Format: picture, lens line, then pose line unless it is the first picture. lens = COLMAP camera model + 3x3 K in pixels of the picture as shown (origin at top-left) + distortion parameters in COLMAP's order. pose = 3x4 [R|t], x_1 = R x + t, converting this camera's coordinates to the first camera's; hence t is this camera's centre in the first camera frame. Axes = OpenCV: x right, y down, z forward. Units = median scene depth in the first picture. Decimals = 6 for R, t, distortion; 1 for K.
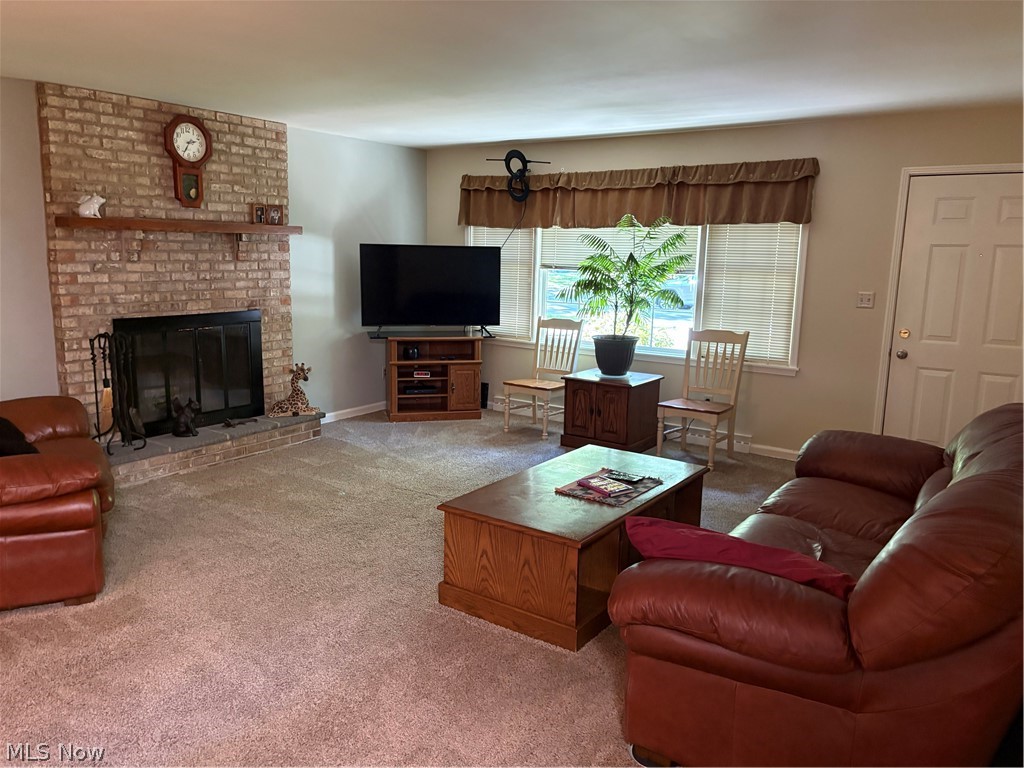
lens RADIAL K [[784.5, 0, 510.0], [0, 784.5, 390.7], [0, 0, 1]] dist [0.072782, -0.071053]
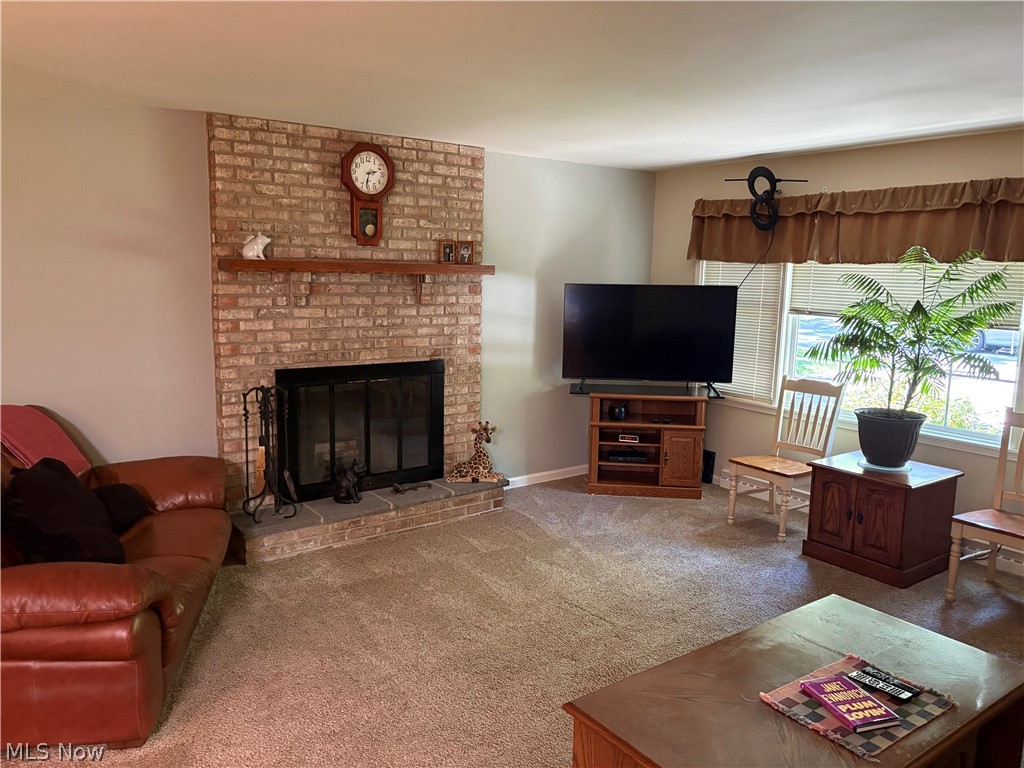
lens RADIAL K [[784.5, 0, 517.4], [0, 784.5, 384.0], [0, 0, 1]] dist [0.072782, -0.071053]
pose [[0.949360, 0.047119, -0.310638, 0.034919], [-0.059468, 0.997767, -0.030399, -0.053734], [0.308512, 0.047333, 0.950042, 0.198429]]
